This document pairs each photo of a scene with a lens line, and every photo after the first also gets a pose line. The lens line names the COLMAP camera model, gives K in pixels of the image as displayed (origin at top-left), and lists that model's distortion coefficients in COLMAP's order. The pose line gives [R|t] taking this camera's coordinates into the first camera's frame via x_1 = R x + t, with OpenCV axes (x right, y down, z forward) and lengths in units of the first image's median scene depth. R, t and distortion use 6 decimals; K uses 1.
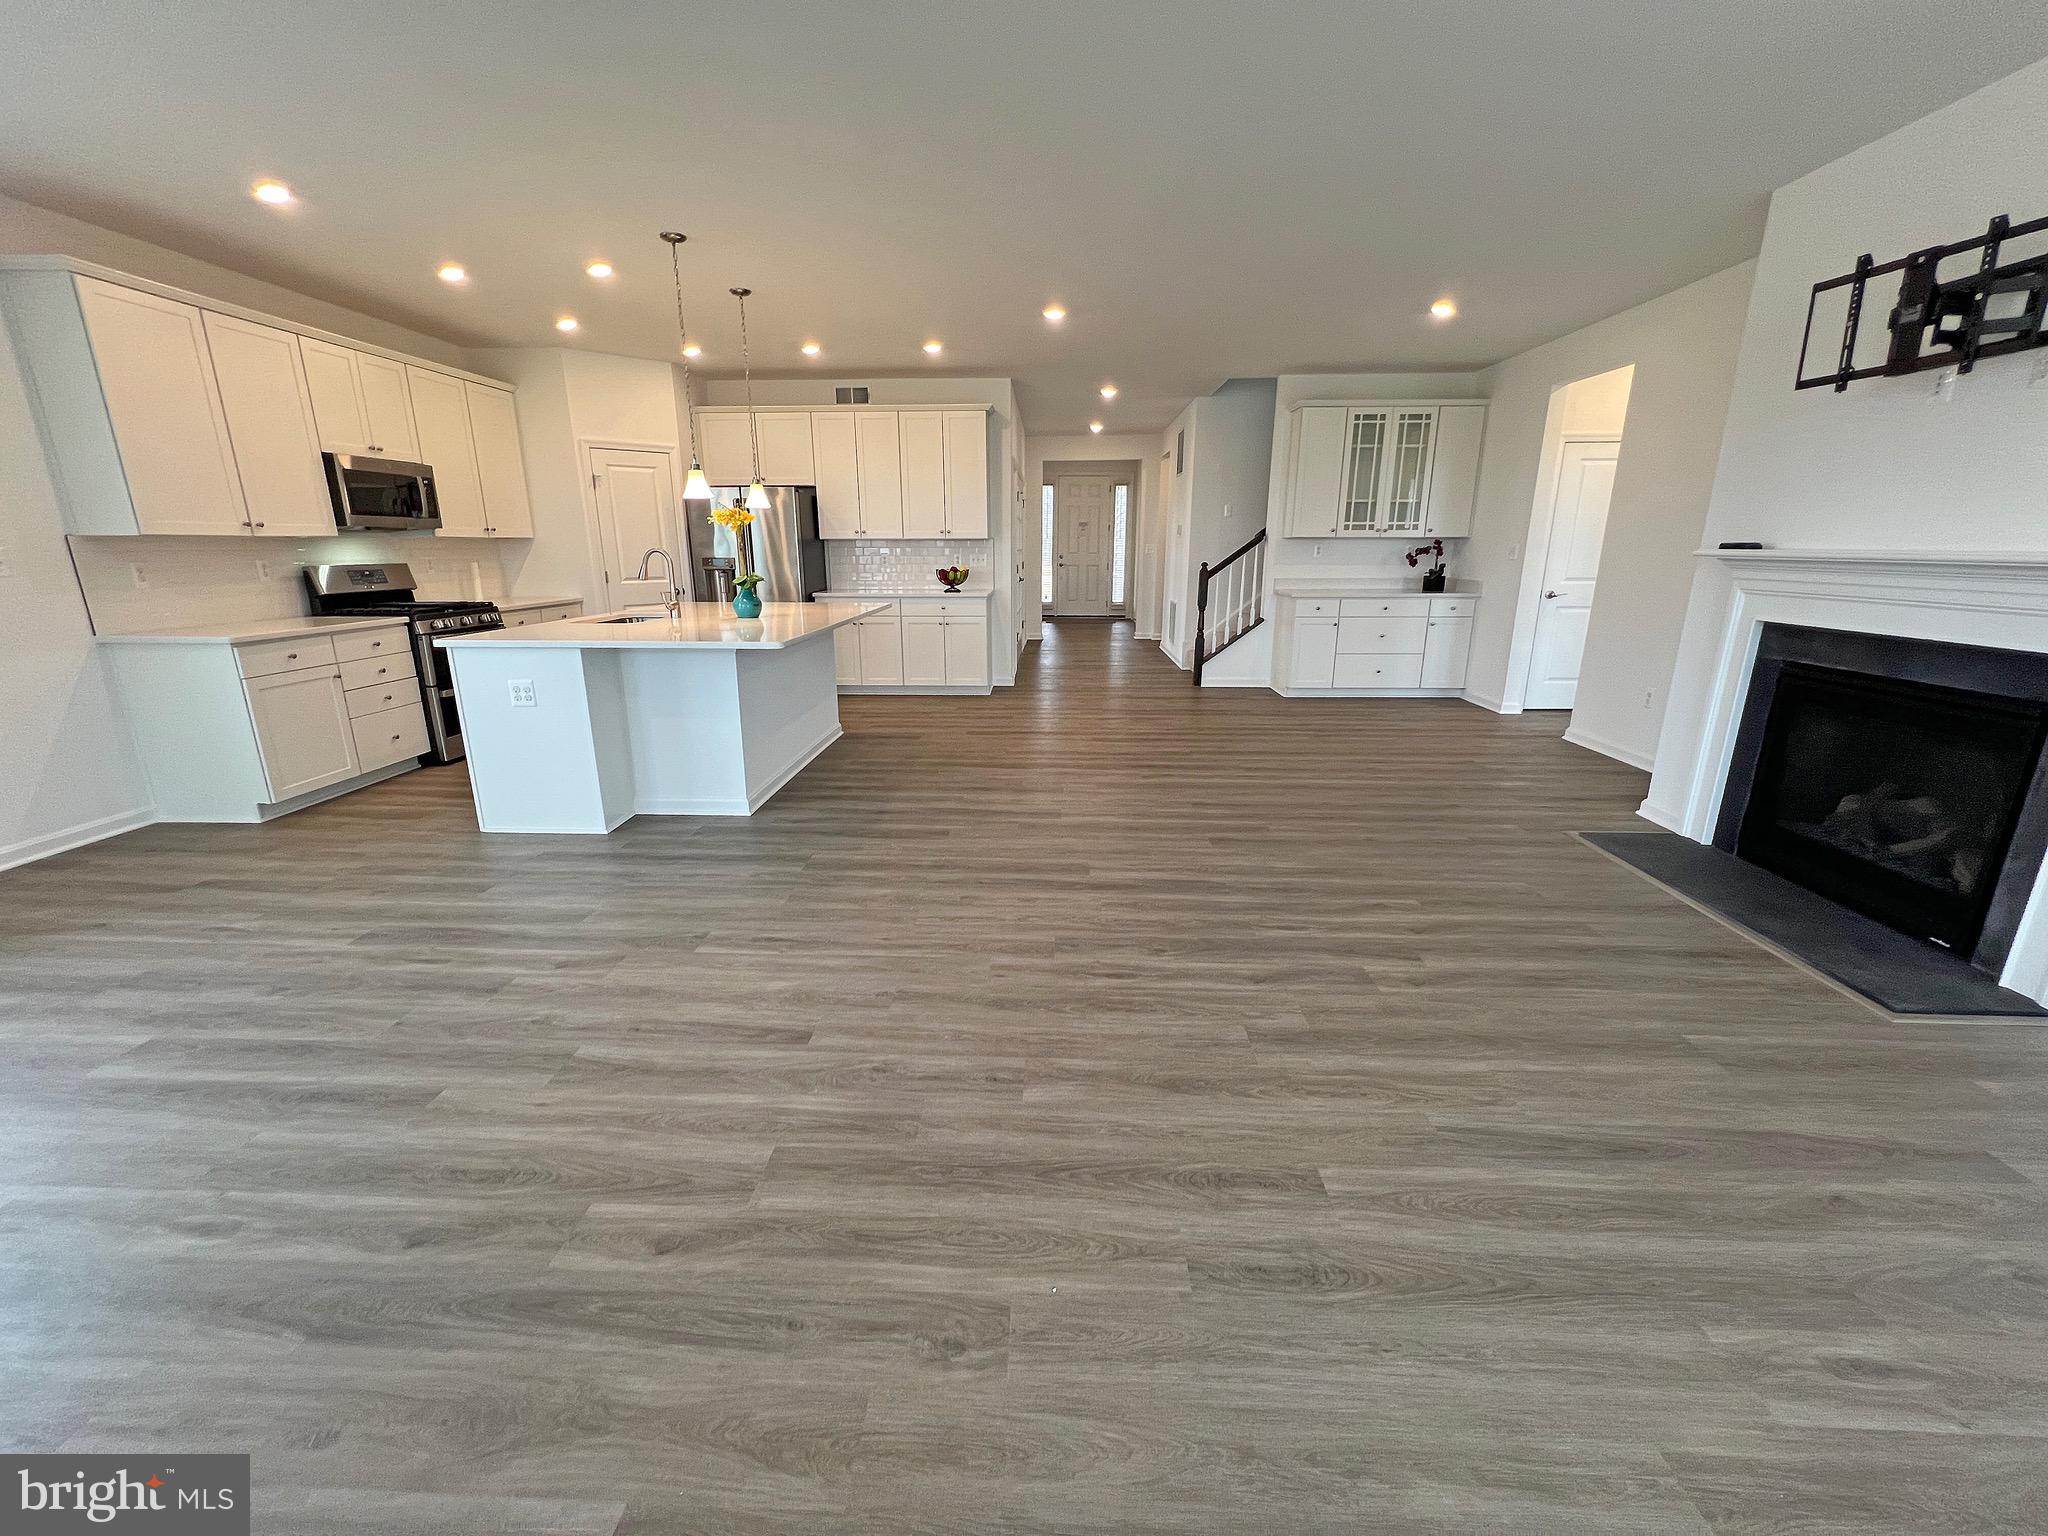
lens RADIAL K [[821.8, 0, 1020.2], [0, 821.8, 767.3], [0, 0, 1]] dist [-0.003136, 0.001317]
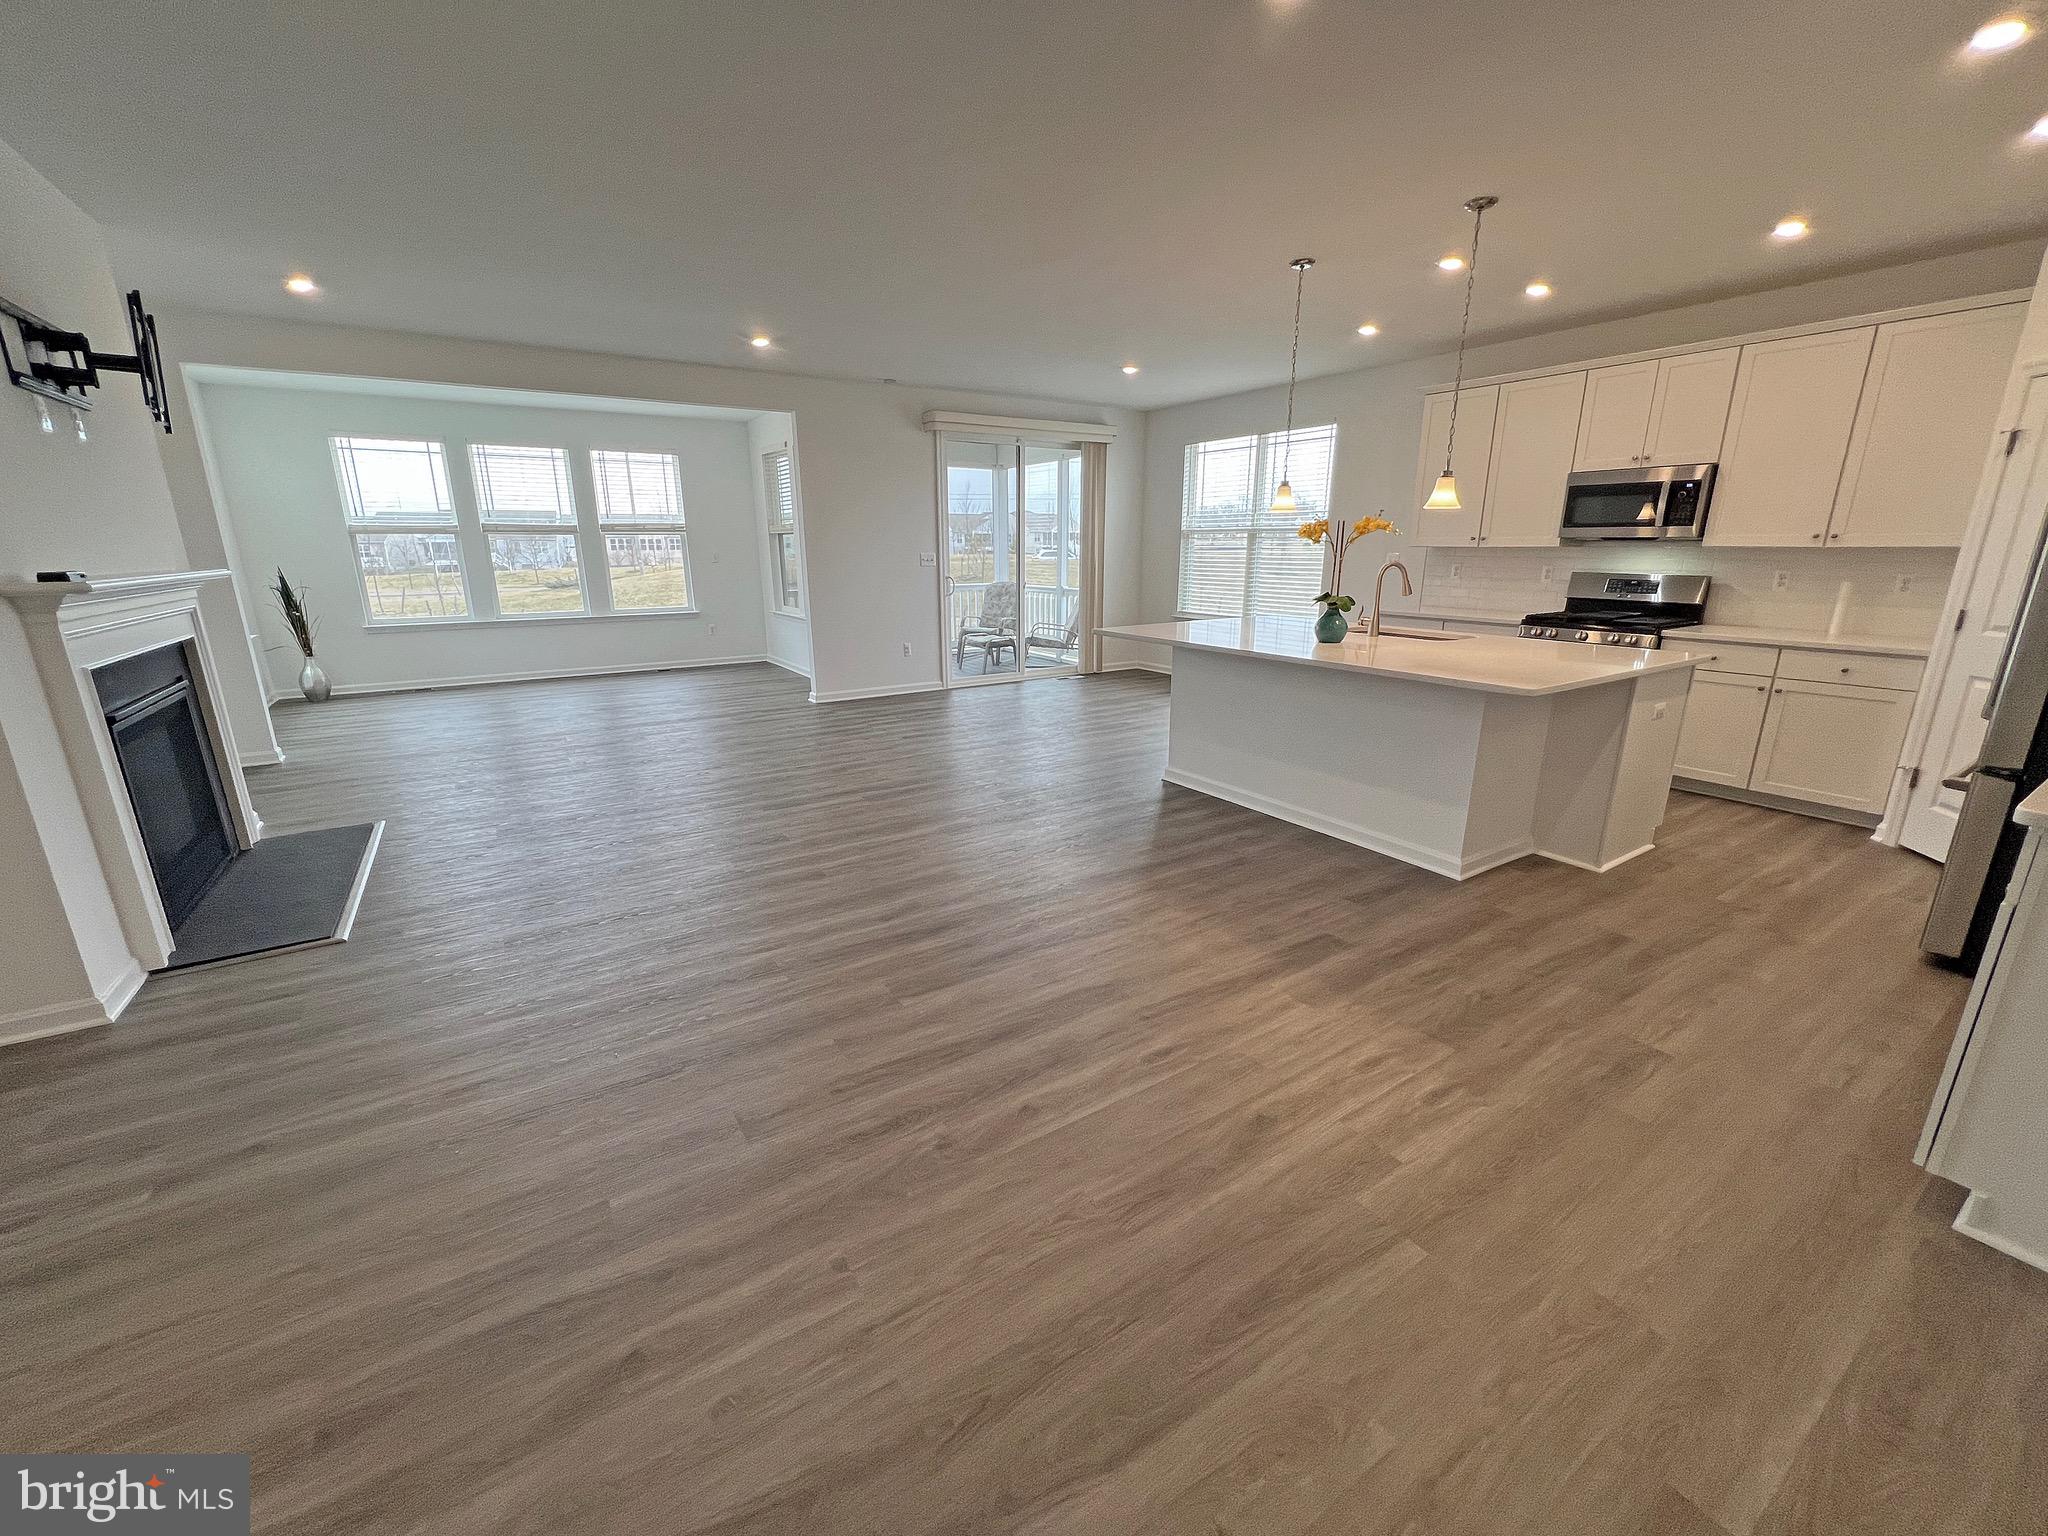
lens RADIAL K [[821.8, 0, 1020.2], [0, 821.8, 766.0], [0, 0, 1]] dist [-0.003136, 0.001317]
pose [[-0.816109, 0.153604, -0.557111, 0.525656], [-0.149898, 0.874768, 0.460772, -0.493368], [0.558119, 0.459550, -0.690881, 1.737411]]
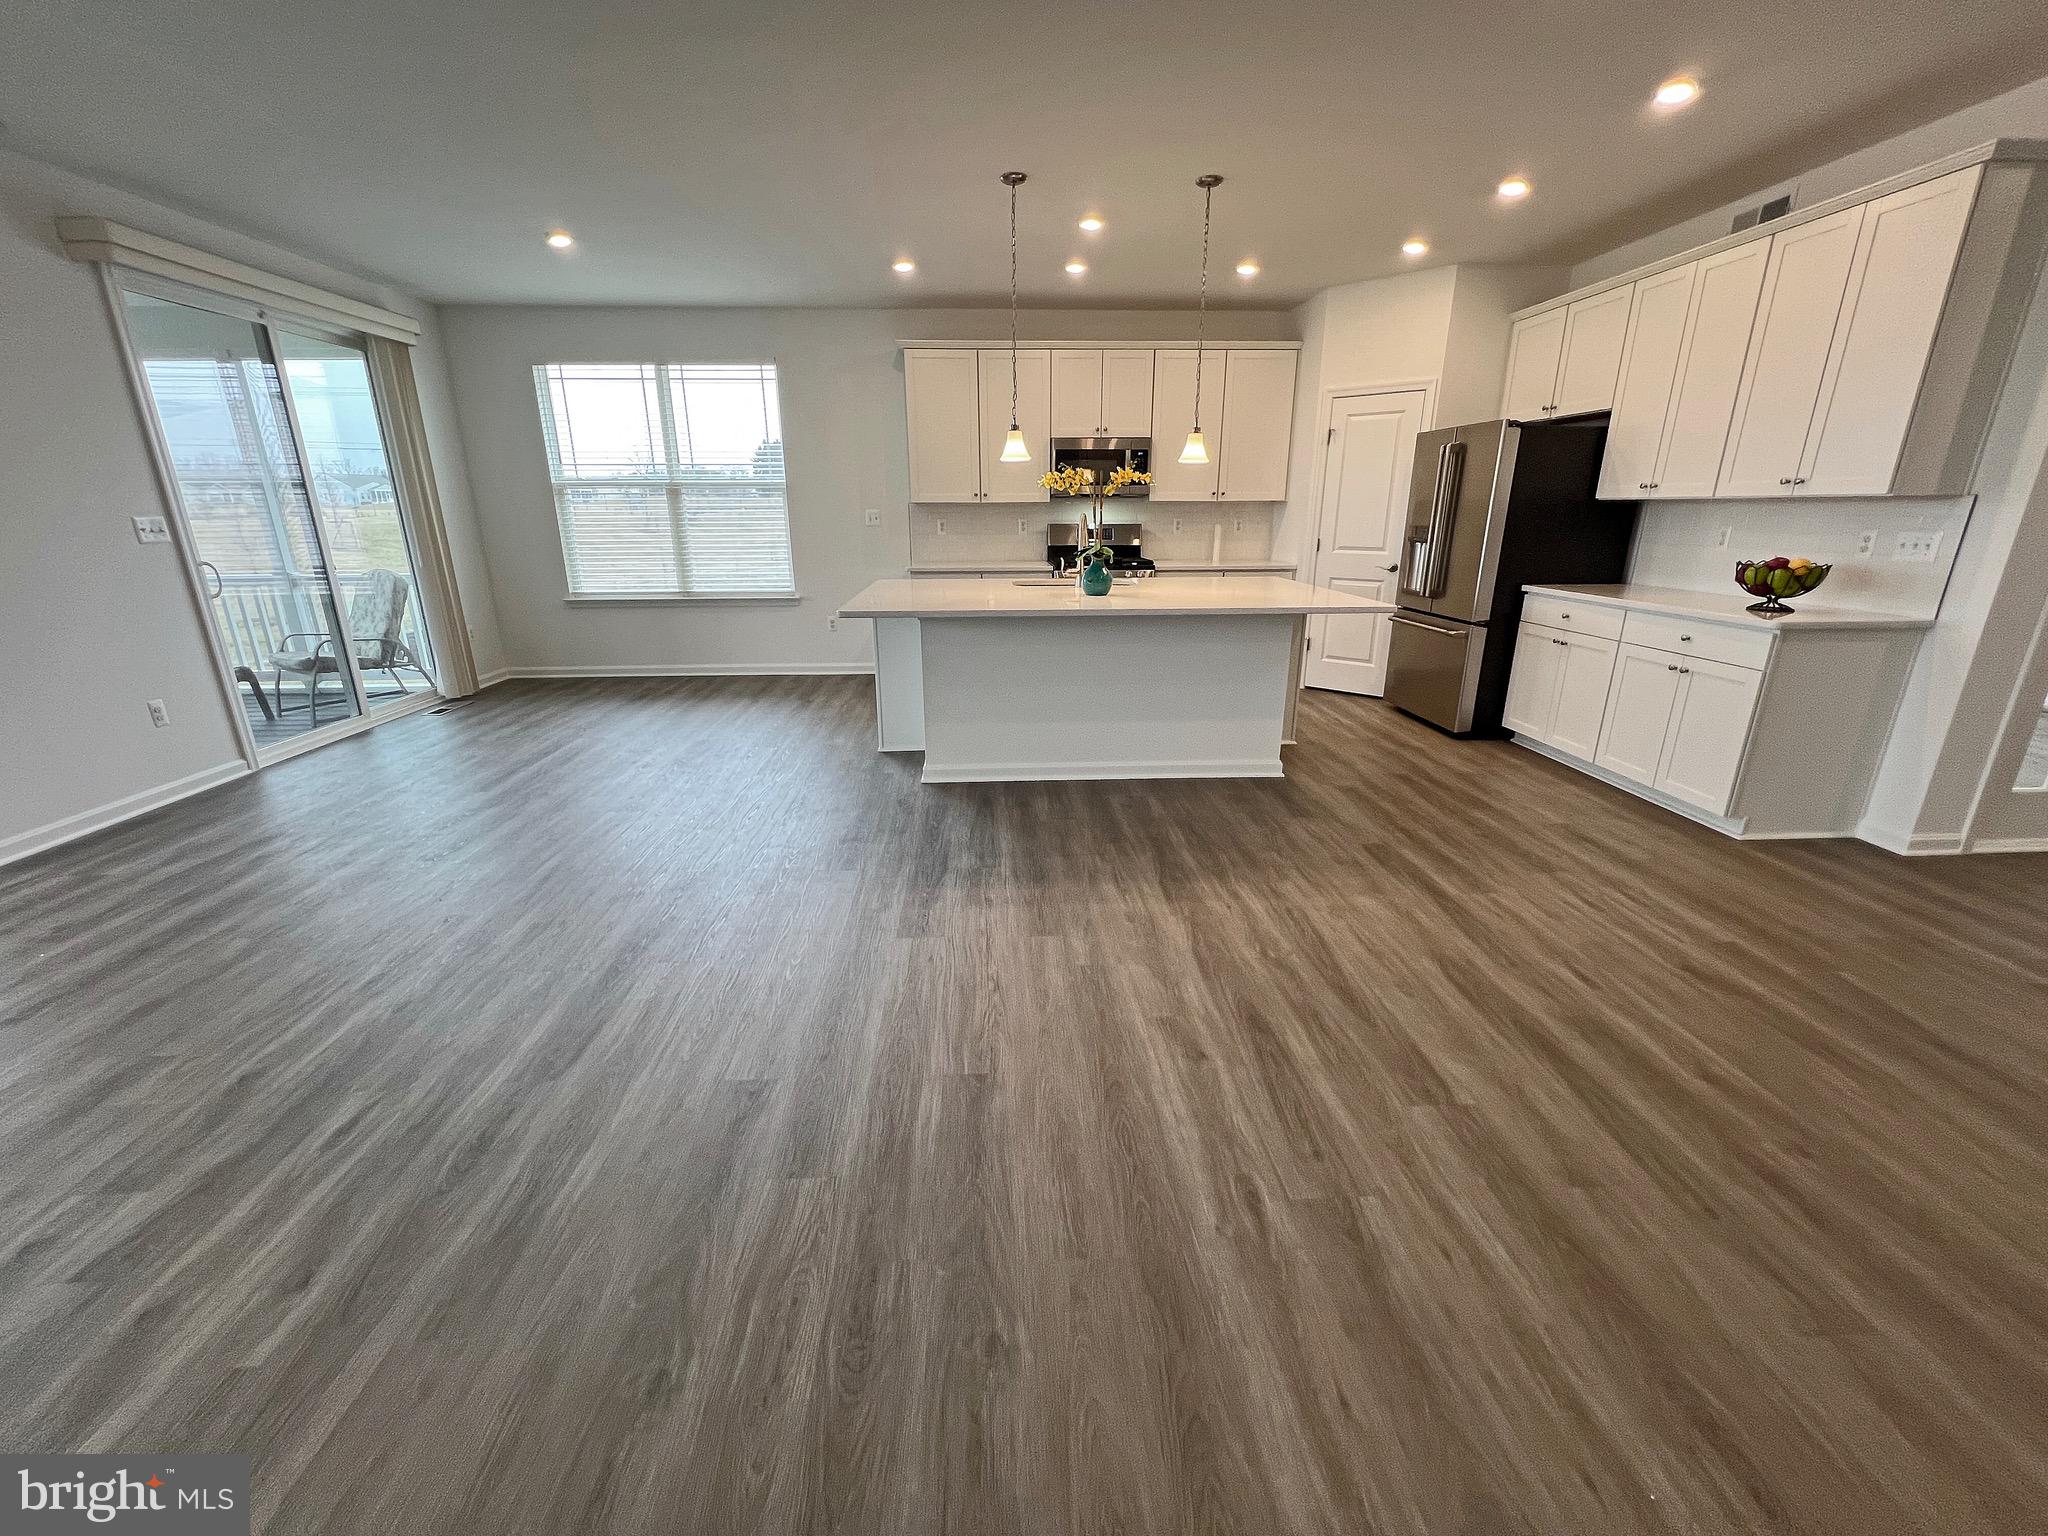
lens RADIAL K [[821.8, 0, 1020.5], [0, 821.8, 767.0], [0, 0, 1]] dist [-0.003136, 0.001317]
pose [[0.088939, 0.302358, -0.949036, 0.642274], [-0.258227, 0.927234, 0.271213, -0.268012], [0.961982, 0.220945, 0.160544, 0.964768]]
